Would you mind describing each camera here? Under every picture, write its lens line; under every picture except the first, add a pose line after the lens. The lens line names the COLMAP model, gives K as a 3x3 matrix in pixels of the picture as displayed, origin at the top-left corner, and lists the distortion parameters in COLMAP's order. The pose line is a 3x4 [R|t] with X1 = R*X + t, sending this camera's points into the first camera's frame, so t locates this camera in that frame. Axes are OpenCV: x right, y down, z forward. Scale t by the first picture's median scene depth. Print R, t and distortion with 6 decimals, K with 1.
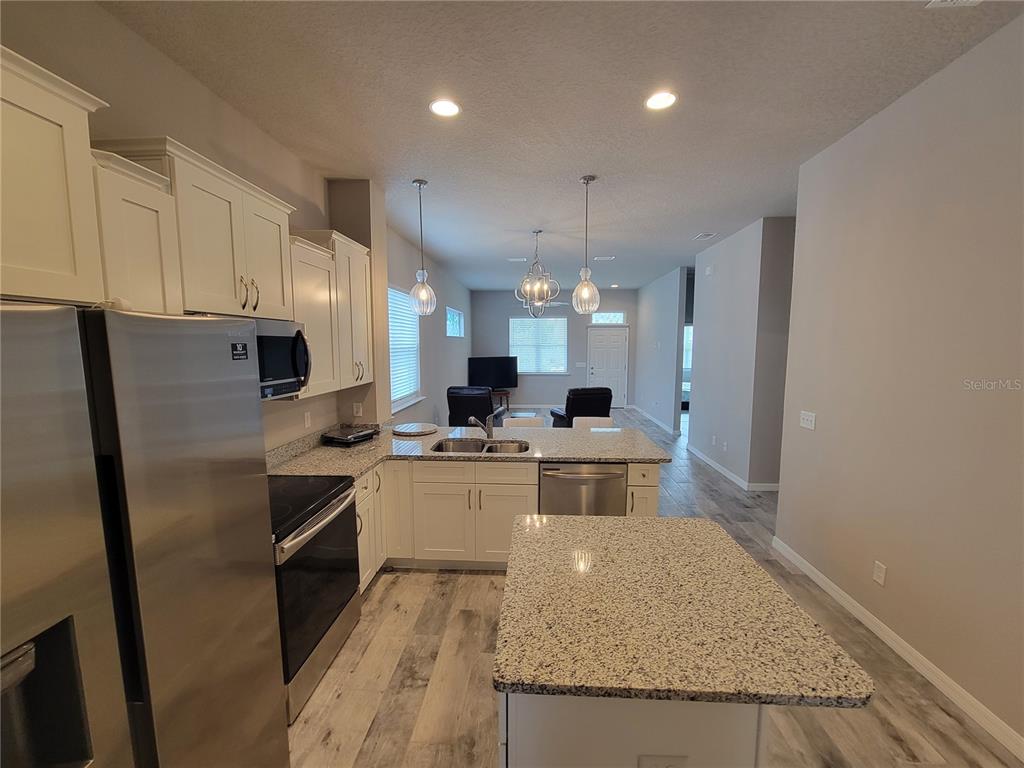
lens RADIAL K [[421.8, 0, 515.0], [0, 421.8, 385.7], [0, 0, 1]] dist [-0.000545, -0.000014]
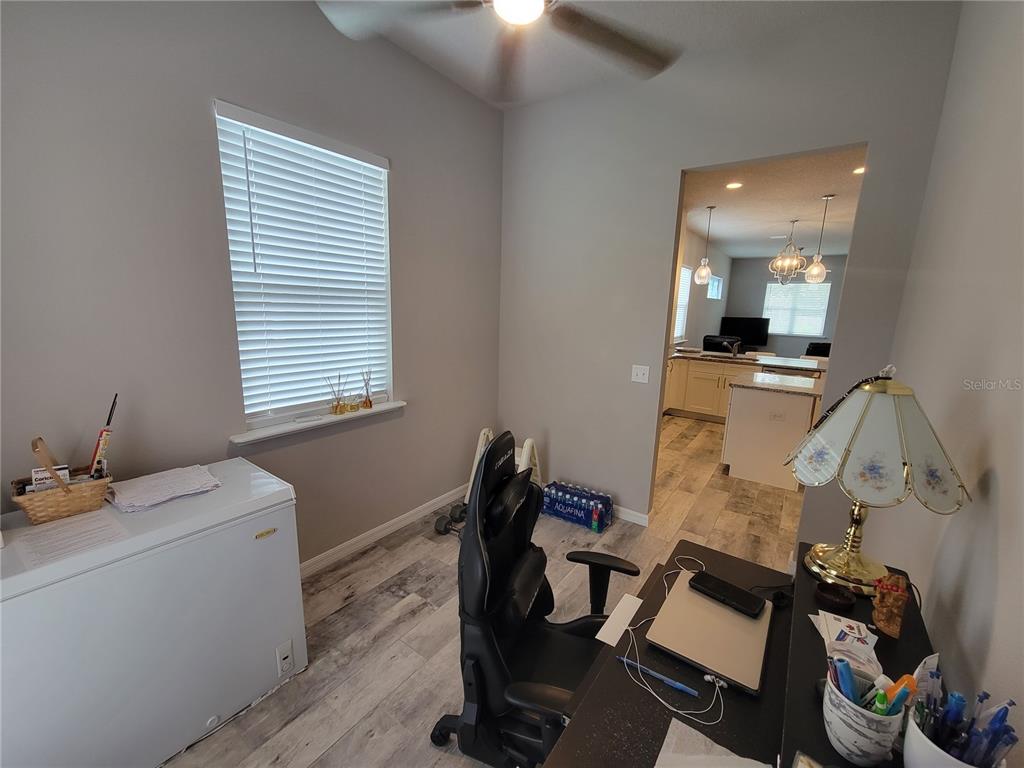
lens RADIAL K [[421.8, 0, 515.0], [0, 421.8, 385.7], [0, 0, 1]] dist [-0.000545, -0.000014]
pose [[0.850173, 0.129638, -0.510294, 0.038229], [-0.084638, 0.990259, 0.110560, 0.066775], [0.519656, -0.050804, 0.852864, -0.502268]]
